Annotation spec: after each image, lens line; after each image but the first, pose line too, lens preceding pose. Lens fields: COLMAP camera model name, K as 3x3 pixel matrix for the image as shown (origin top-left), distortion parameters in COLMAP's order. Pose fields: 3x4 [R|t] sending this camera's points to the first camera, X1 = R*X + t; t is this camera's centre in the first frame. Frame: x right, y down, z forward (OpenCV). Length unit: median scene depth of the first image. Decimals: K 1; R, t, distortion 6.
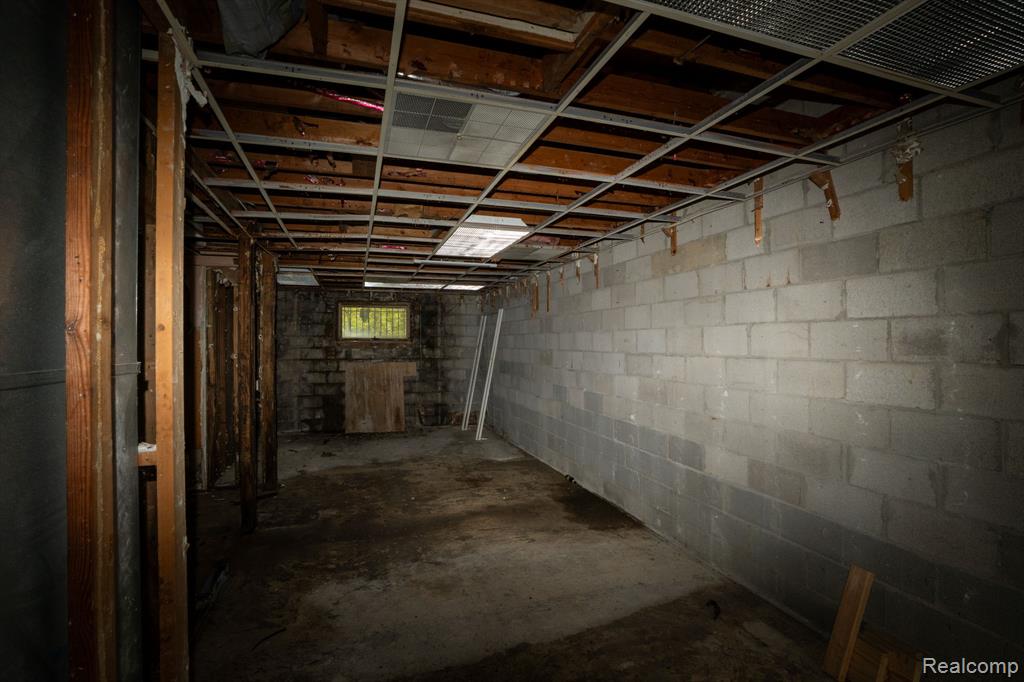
lens RADIAL K [[470.0, 0, 512.0], [0, 470.0, 341.0], [0, 0, 1]] dist [-0.001108, -0.000173]
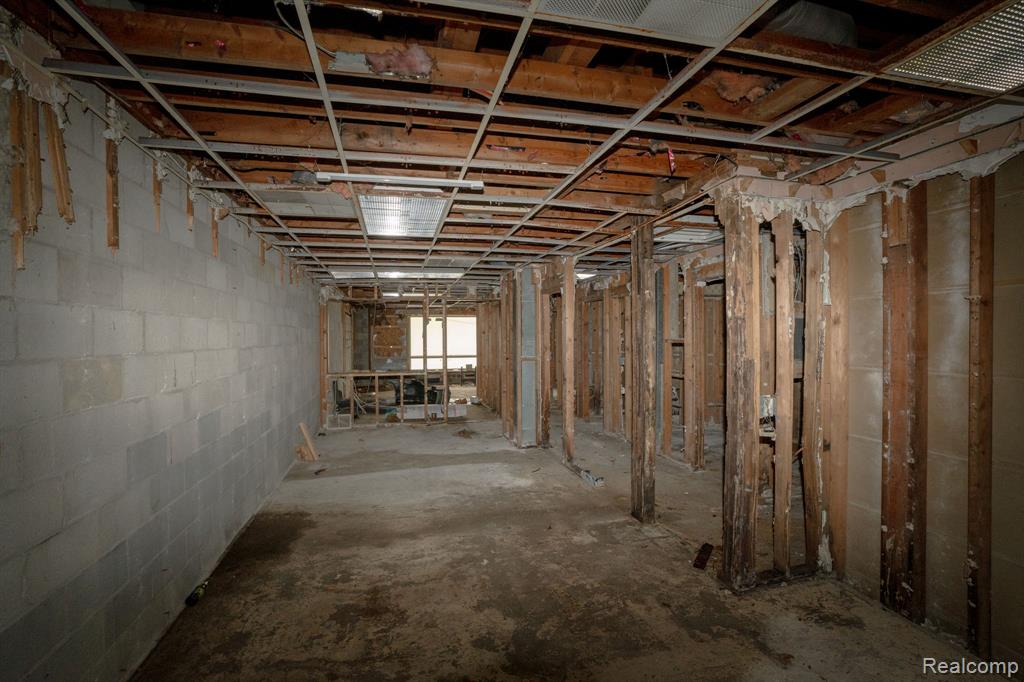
lens RADIAL K [[470.0, 0, 512.0], [0, 470.0, 341.0], [0, 0, 1]] dist [-0.001108, -0.000173]
pose [[-0.996796, 0.015388, 0.078497, -0.317462], [0.016090, 0.999836, 0.008319, 0.010635], [-0.078356, 0.009556, -0.996880, 1.721653]]
